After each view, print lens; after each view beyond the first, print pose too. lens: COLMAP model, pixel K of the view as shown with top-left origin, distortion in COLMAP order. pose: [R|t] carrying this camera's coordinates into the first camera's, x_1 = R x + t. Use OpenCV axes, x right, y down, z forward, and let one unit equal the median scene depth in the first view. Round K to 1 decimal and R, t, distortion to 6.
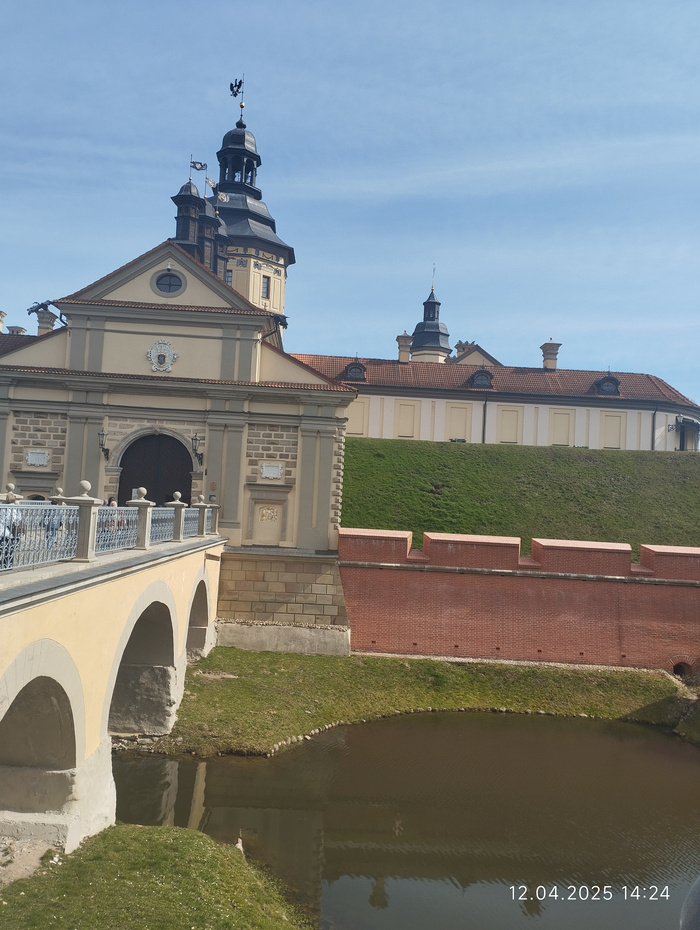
lens RADIAL K [[771.3, 0, 350.0], [0, 771.3, 465.0], [0, 0, 1]] dist [0.104791, -0.146516]
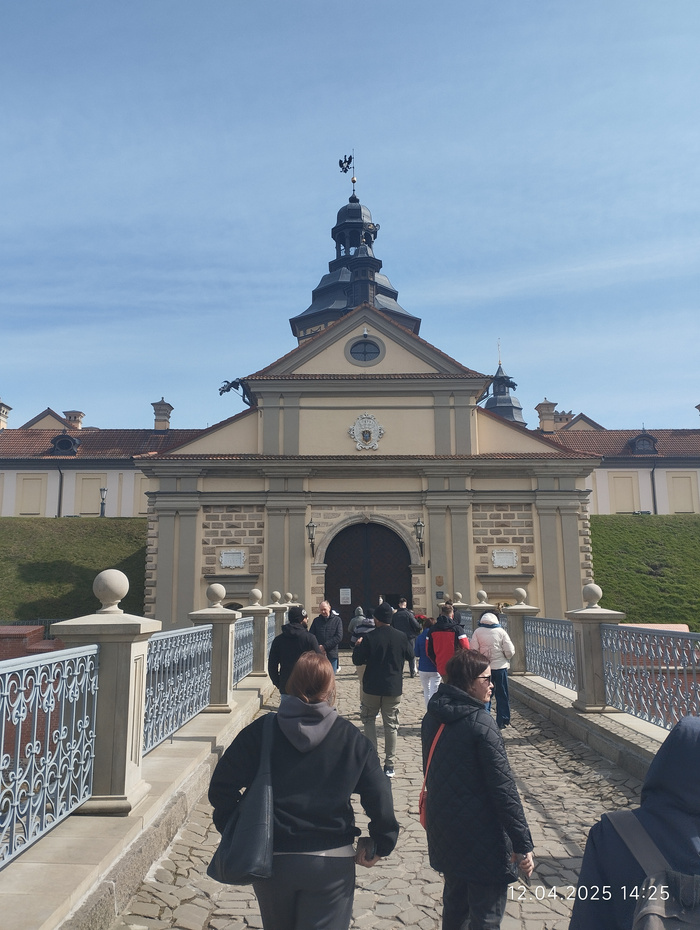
lens RADIAL K [[771.3, 0, 350.0], [0, 771.3, 465.0], [0, 0, 1]] dist [0.104791, -0.146516]
pose [[0.997840, -0.061144, -0.024024, -0.242516], [0.058107, 0.992067, -0.111478, -0.008926], [0.030650, 0.109841, 0.993476, 0.147689]]
